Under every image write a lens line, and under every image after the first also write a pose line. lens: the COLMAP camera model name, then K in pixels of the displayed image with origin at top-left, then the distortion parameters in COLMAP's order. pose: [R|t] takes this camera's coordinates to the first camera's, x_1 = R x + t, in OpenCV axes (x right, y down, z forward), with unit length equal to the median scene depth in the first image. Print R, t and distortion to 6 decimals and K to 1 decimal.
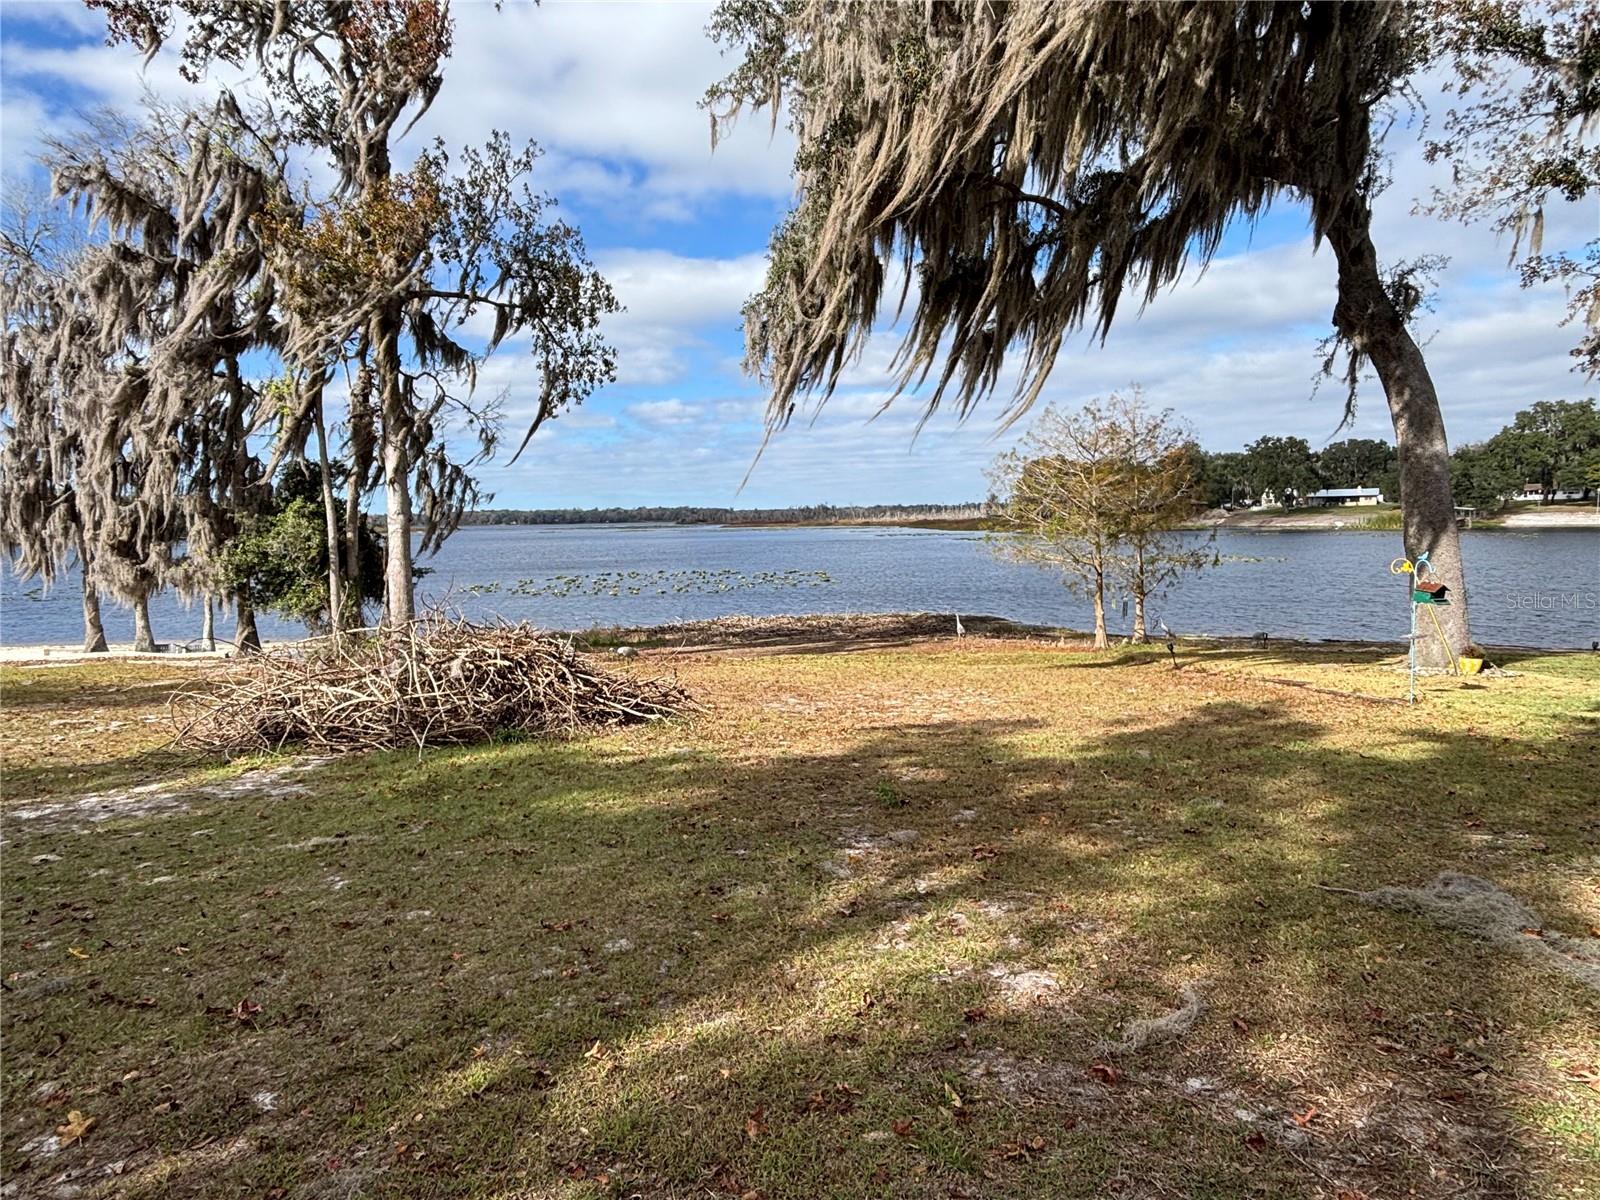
lens RADIAL K [[921.7, 0, 809.0], [0, 921.7, 598.9], [0, 0, 1]] dist [0.024024, -0.028677]
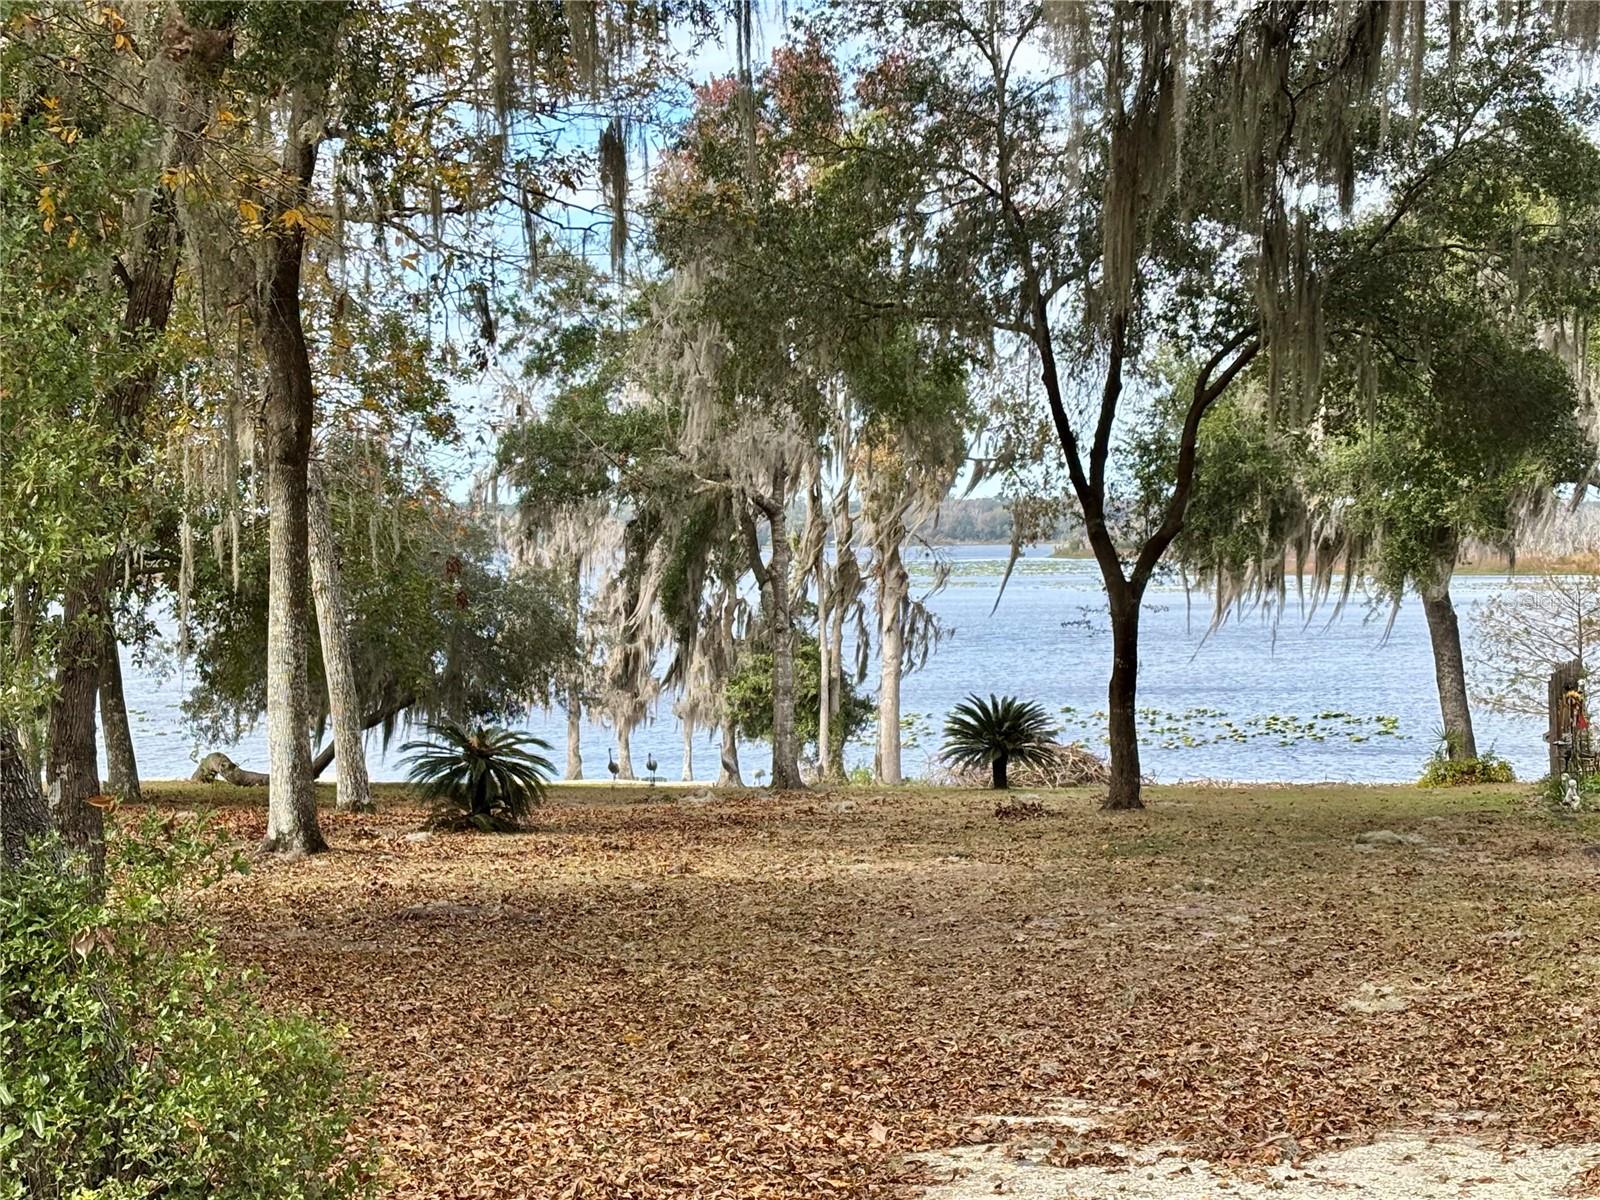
lens RADIAL K [[3056.5, 0, 800.0], [0, 3056.5, 600.0], [0, 0, 1]] dist [0.380651, -2.818719]
pose [[0.974740, 0.013315, -0.222946, 0.202356], [-0.027558, 0.997763, -0.060899, 0.049790], [0.221636, 0.065505, 0.972927, -1.967991]]
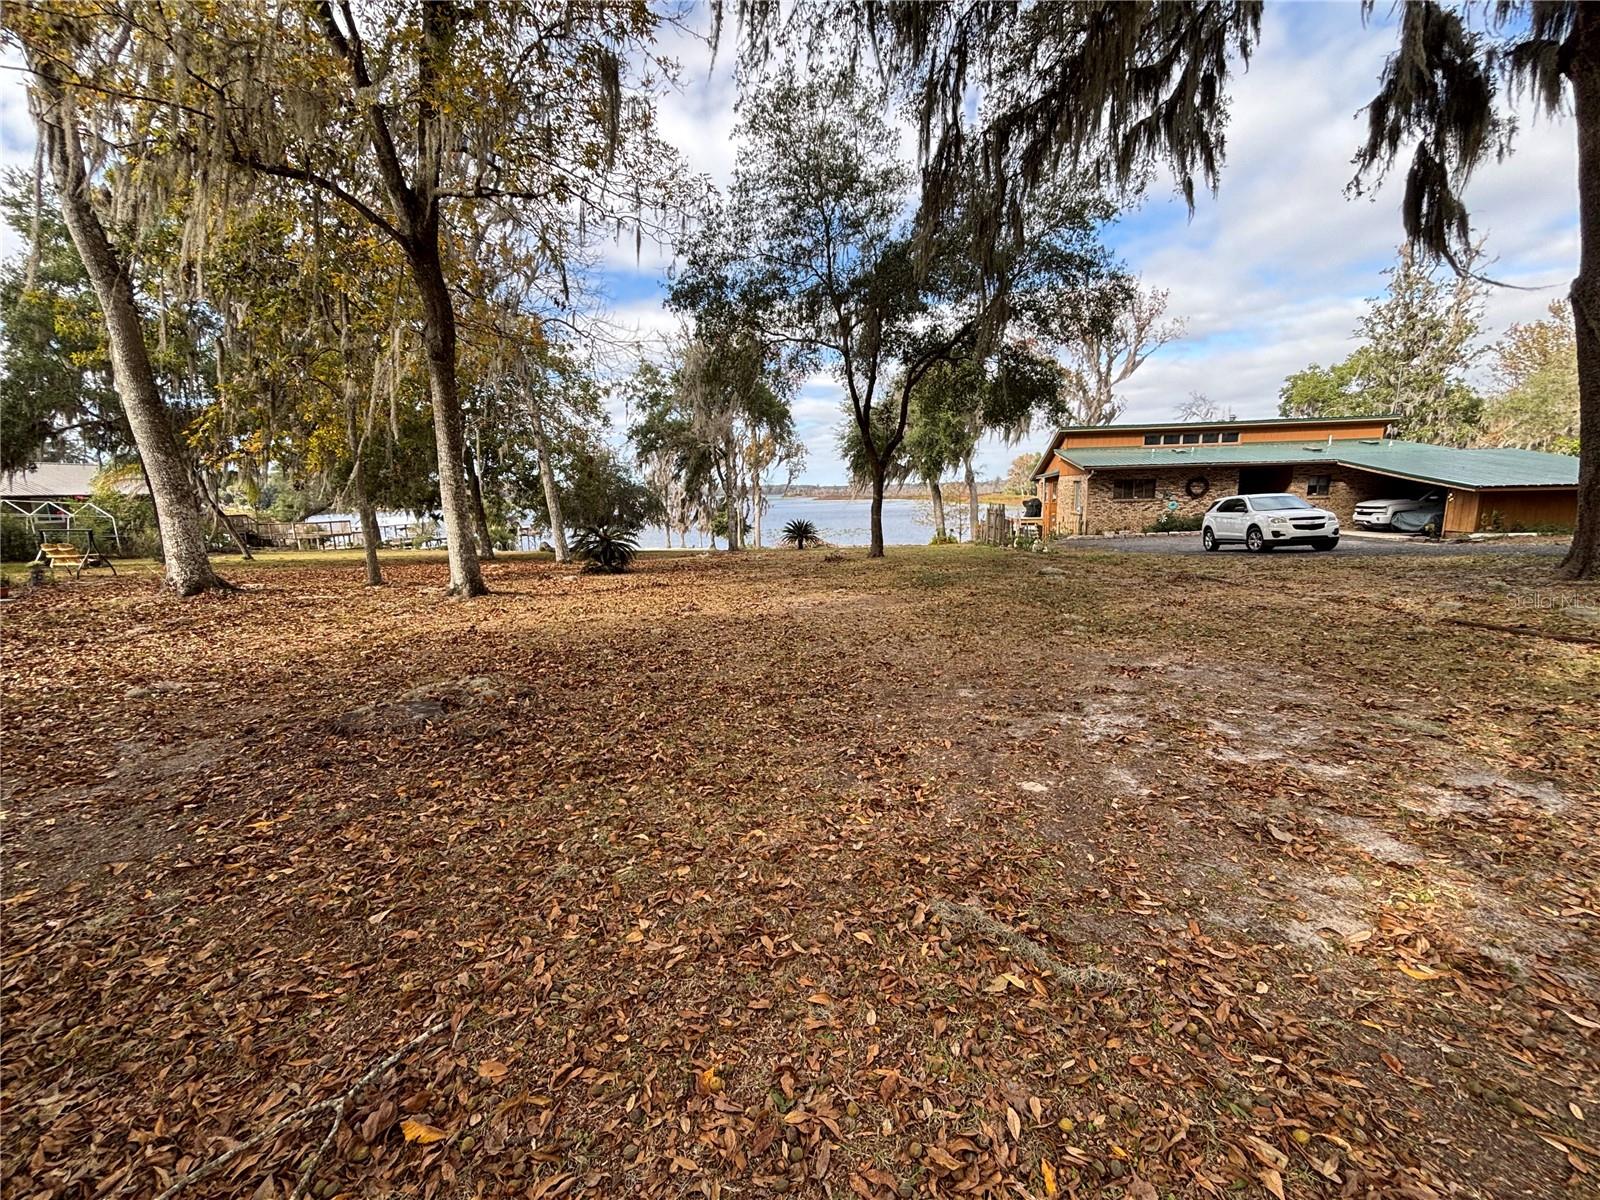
lens RADIAL K [[647.1, 0, 800.0], [0, 647.1, 600.0], [0, 0, 1]] dist [-0.000227, -0.000142]
pose [[0.993899, 0.012440, -0.109592, 0.027552], [-0.003887, 0.996952, 0.077915, 0.048376], [0.110227, -0.077013, 0.990918, -1.292067]]
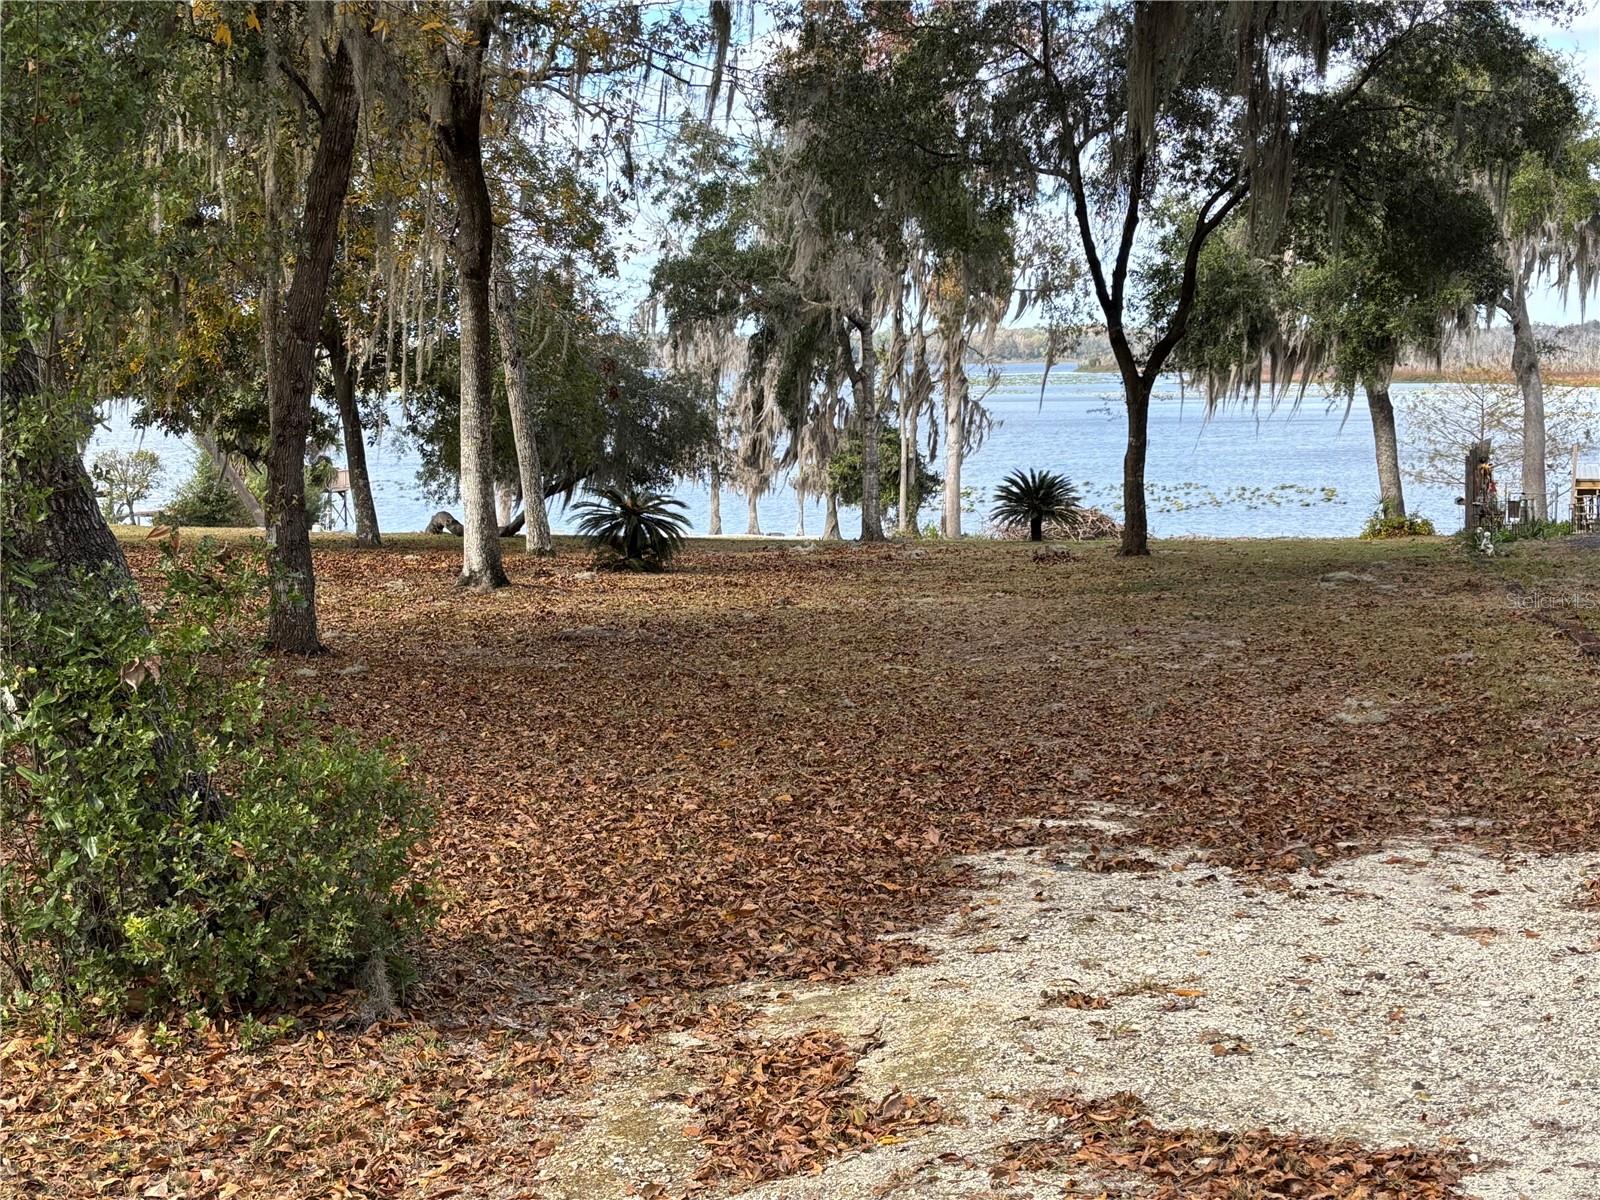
lens RADIAL K [[2231.6, 0, 800.0], [0, 2231.6, 600.0], [0, 0, 1]] dist [0.190930, 0.040400]
pose [[0.965161, 0.035708, -0.259209, 0.186916], [-0.029671, 0.999190, 0.027167, 0.051681], [0.259969, -0.018529, 0.965439, -1.879846]]
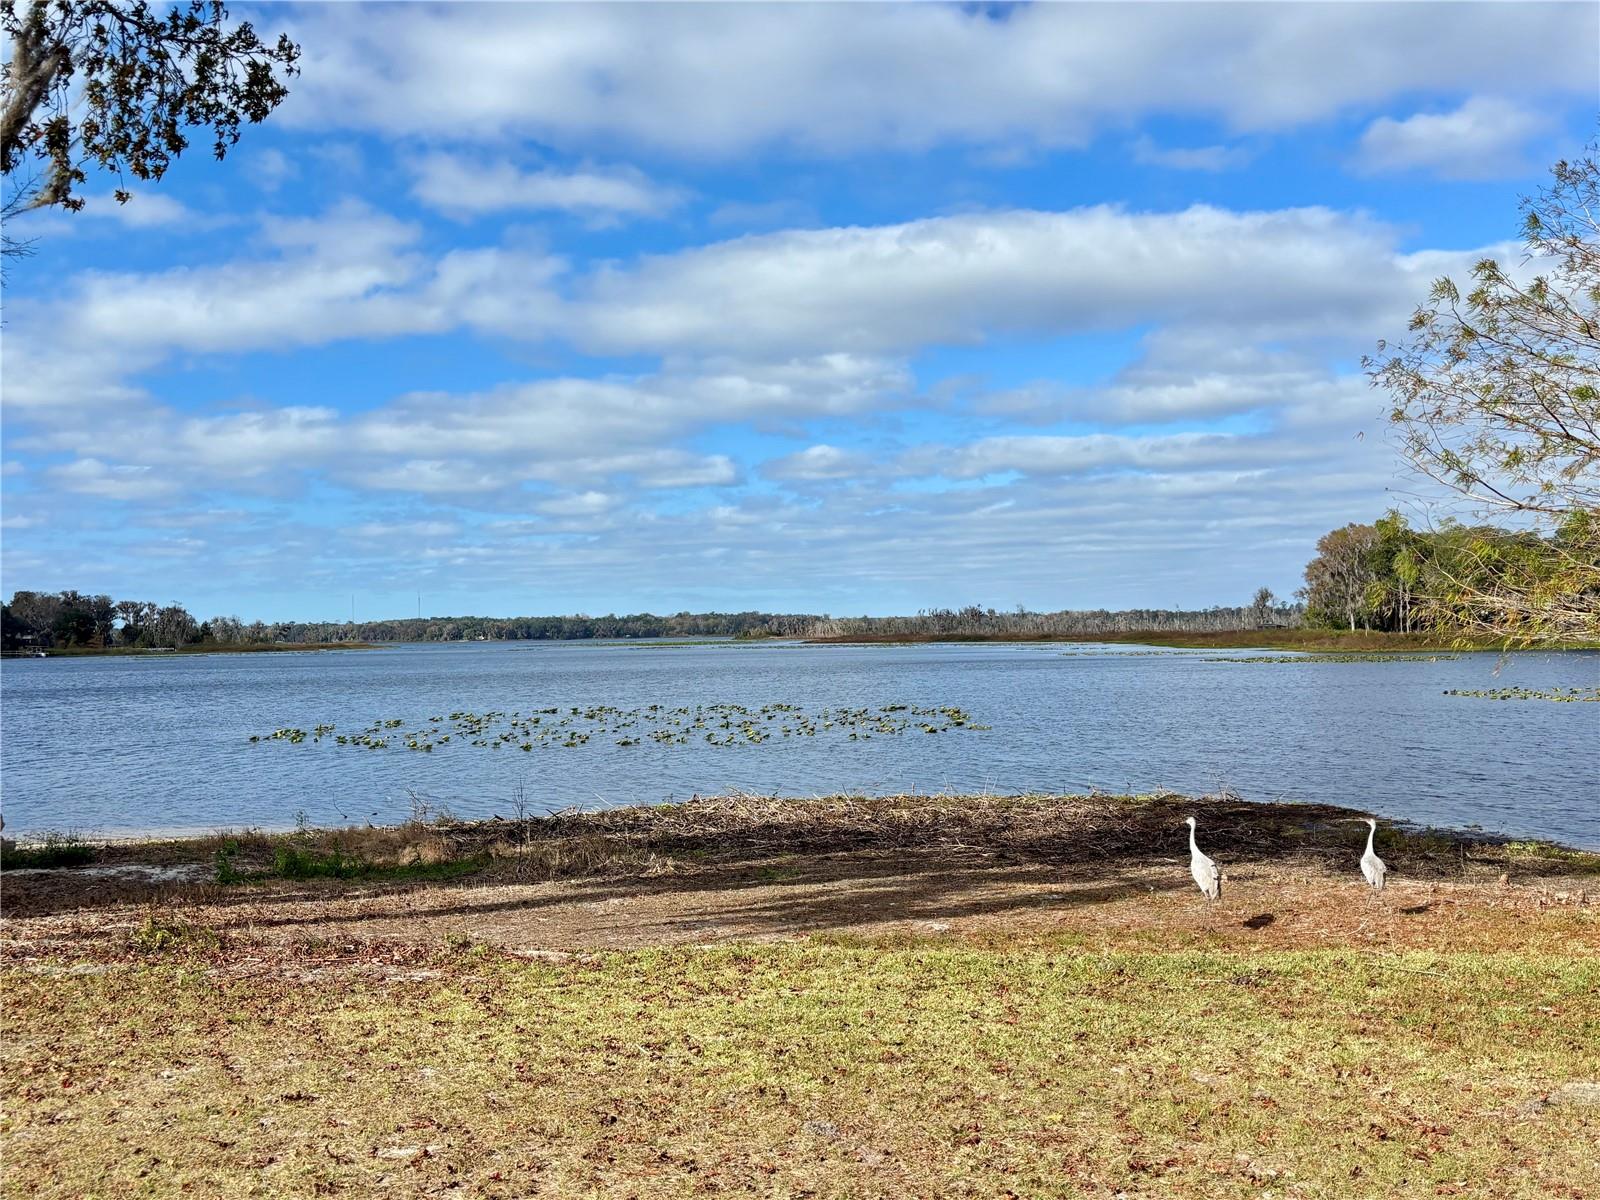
lens RADIAL K [[1481.9, 0, 803.4], [0, 1481.9, 611.0], [0, 0, 1]] dist [0.149821, -0.506487]
pose [[0.994931, 0.001778, -0.100541, 0.037936], [-0.012020, 0.994777, -0.101359, 0.003538], [0.099836, 0.102054, 0.989756, 0.419862]]
